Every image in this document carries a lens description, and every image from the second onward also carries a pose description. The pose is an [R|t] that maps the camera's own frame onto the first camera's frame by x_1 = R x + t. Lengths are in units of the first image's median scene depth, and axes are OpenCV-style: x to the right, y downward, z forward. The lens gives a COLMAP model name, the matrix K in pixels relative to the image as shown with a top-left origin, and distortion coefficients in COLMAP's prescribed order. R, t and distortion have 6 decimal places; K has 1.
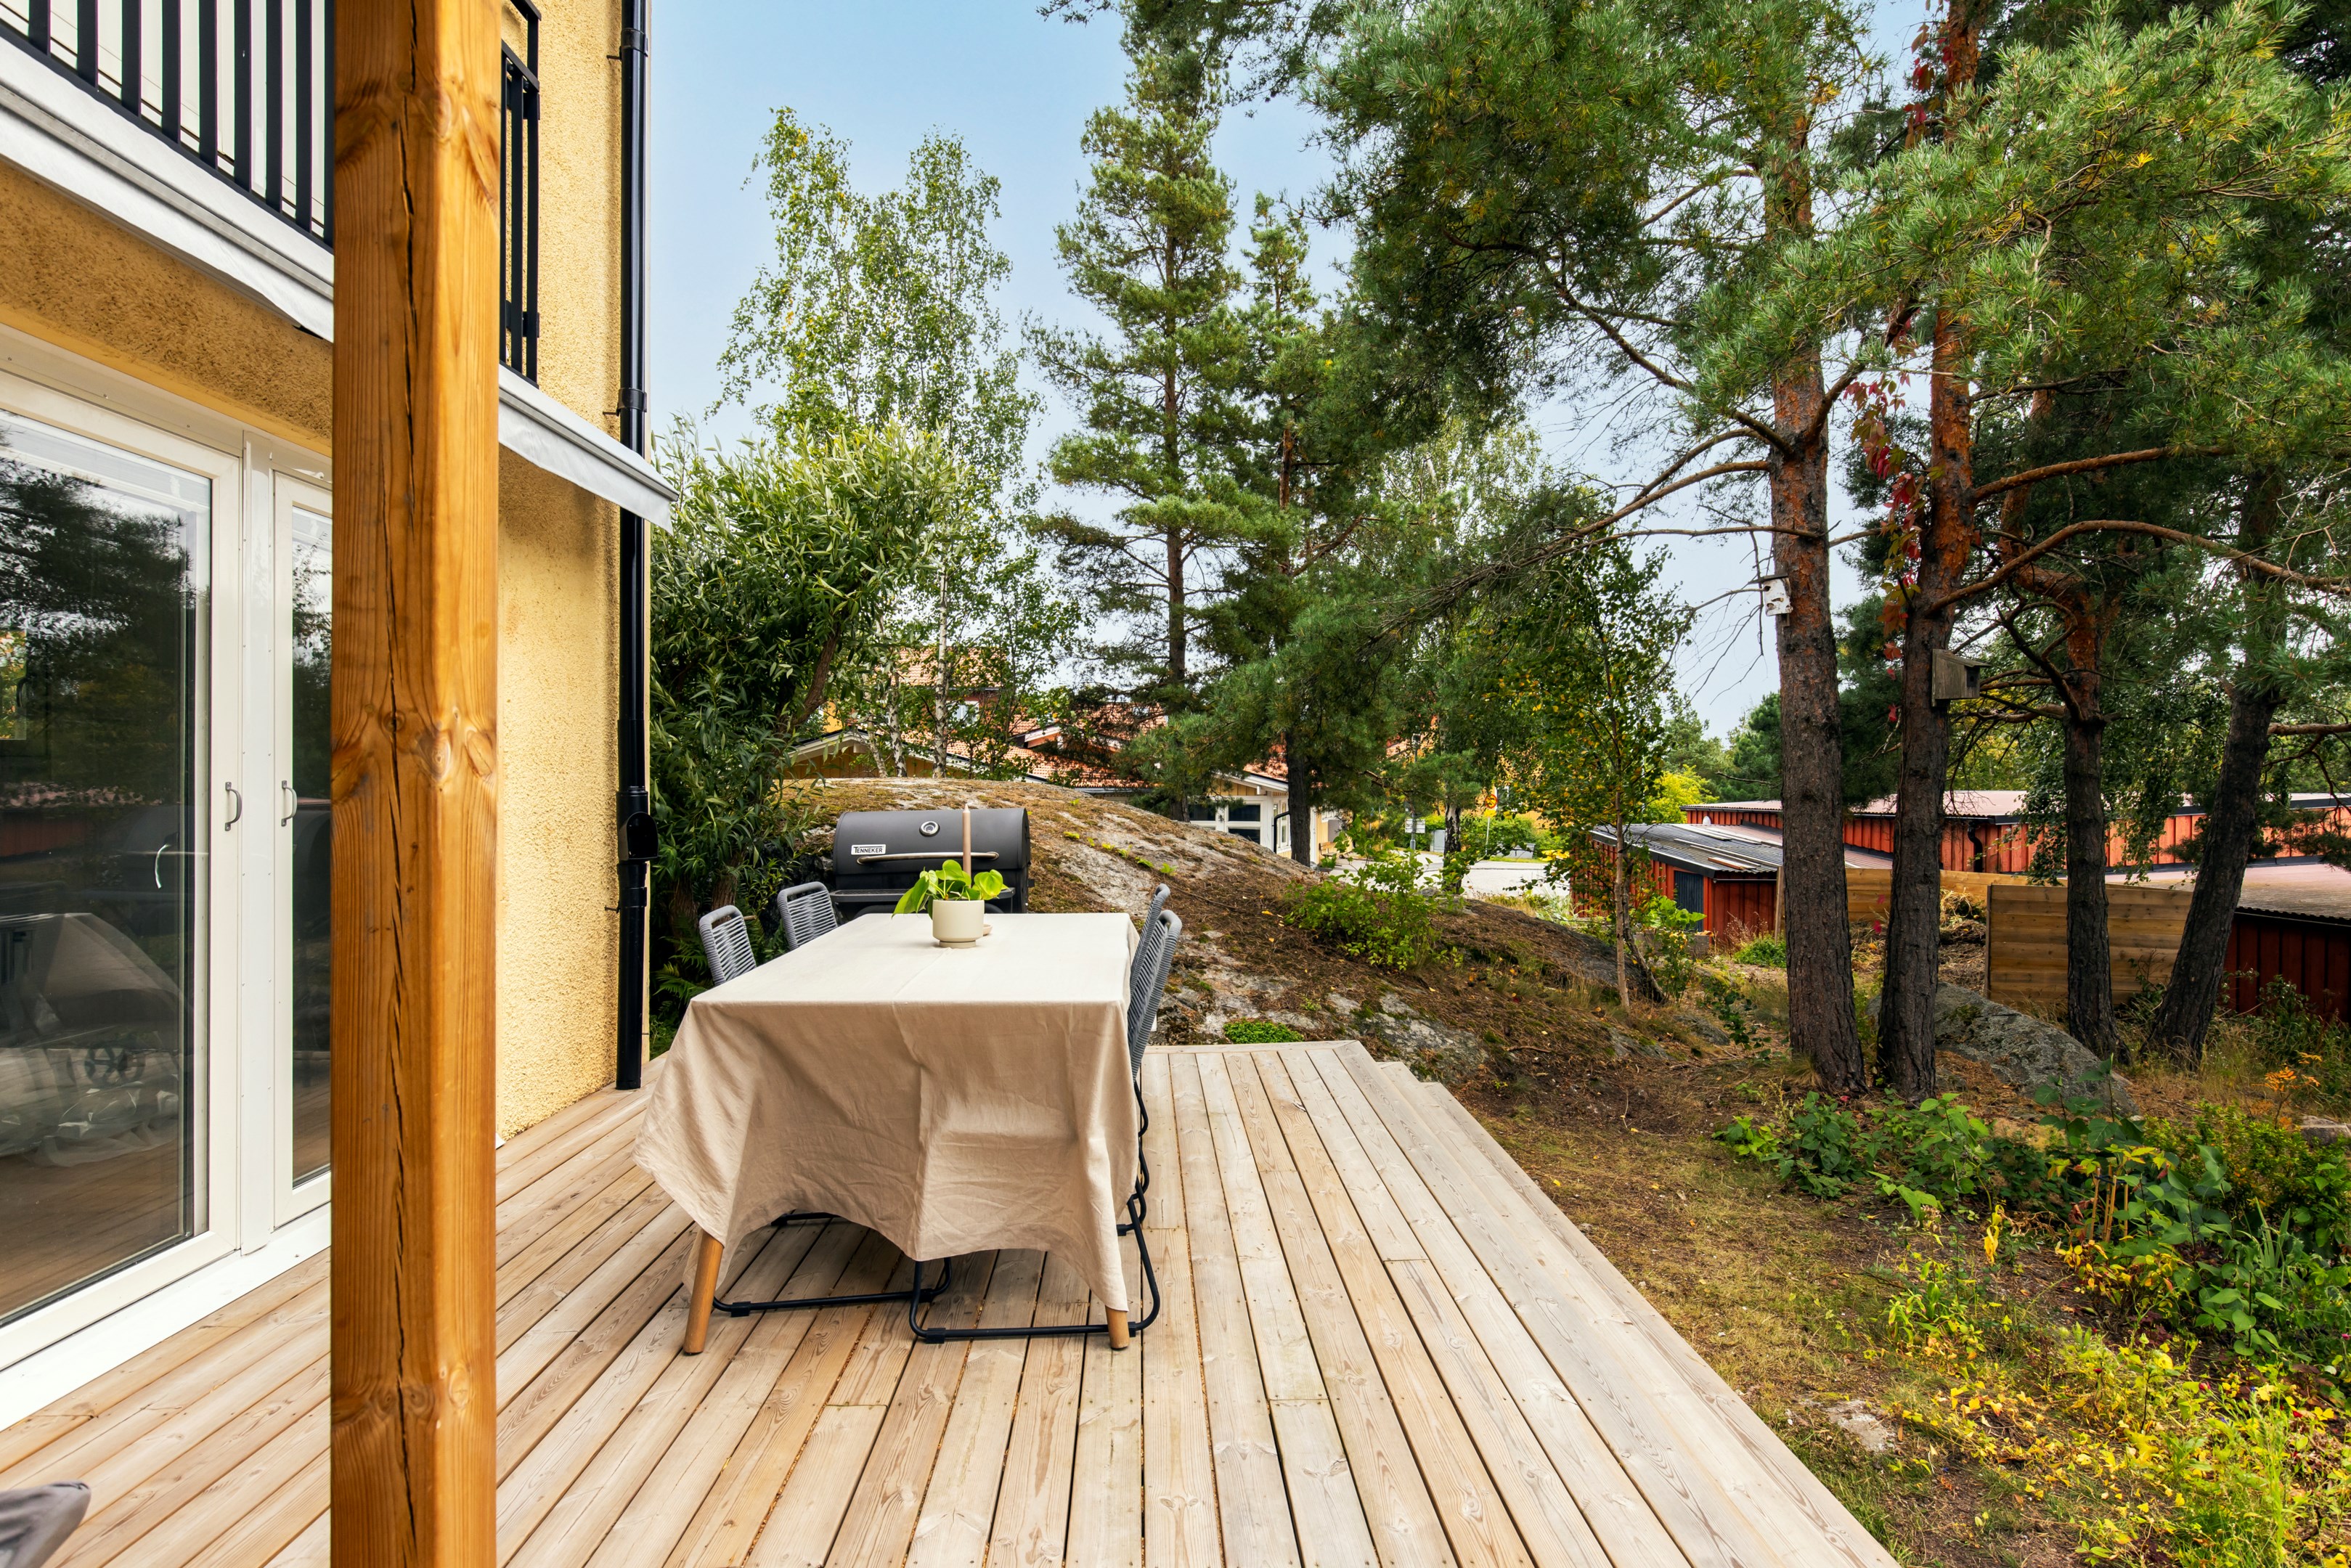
lens RADIAL K [[1181.3, 0, 1181.2], [0, 1181.3, 791.3], [0, 0, 1]] dist [0.018556, -0.014189]
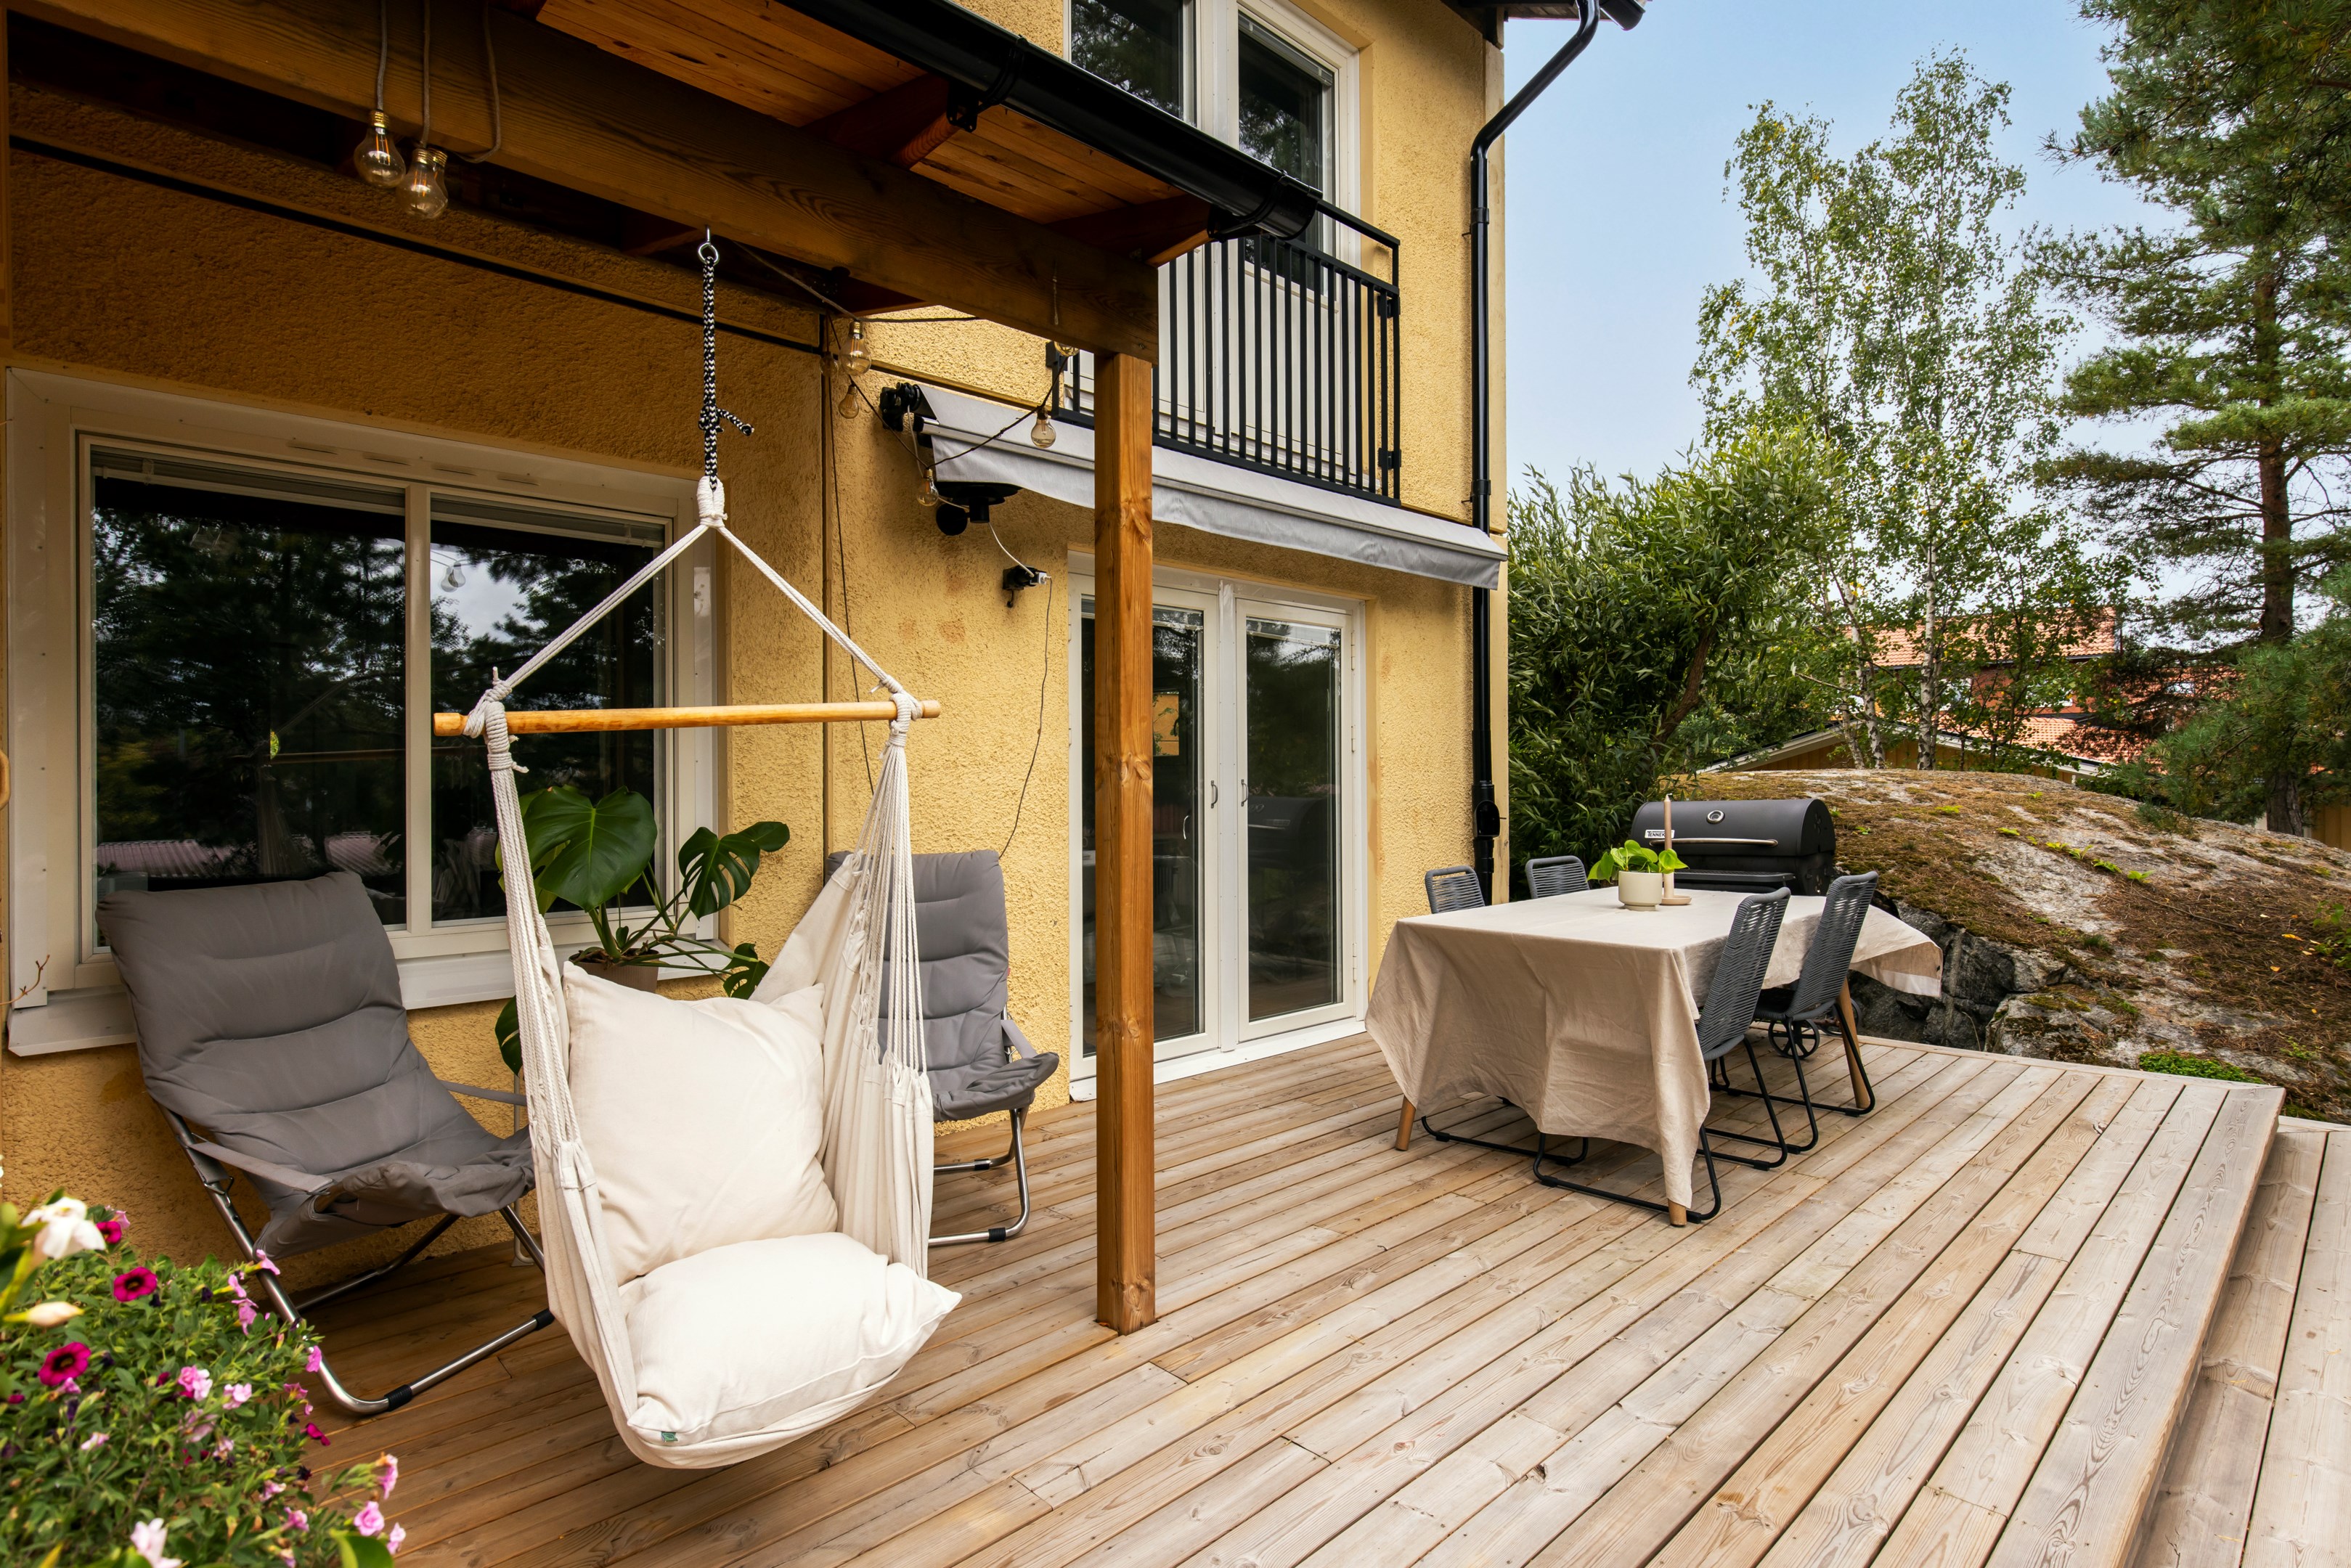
lens RADIAL K [[1181.3, 0, 1181.2], [0, 1181.3, 791.3], [0, 0, 1]] dist [0.018556, -0.014189]
pose [[0.666848, 0.000671, -0.745194, 0.161410], [0.004159, 0.999981, 0.004622, -0.000080], [0.745182, -0.006182, 0.666832, -0.069635]]
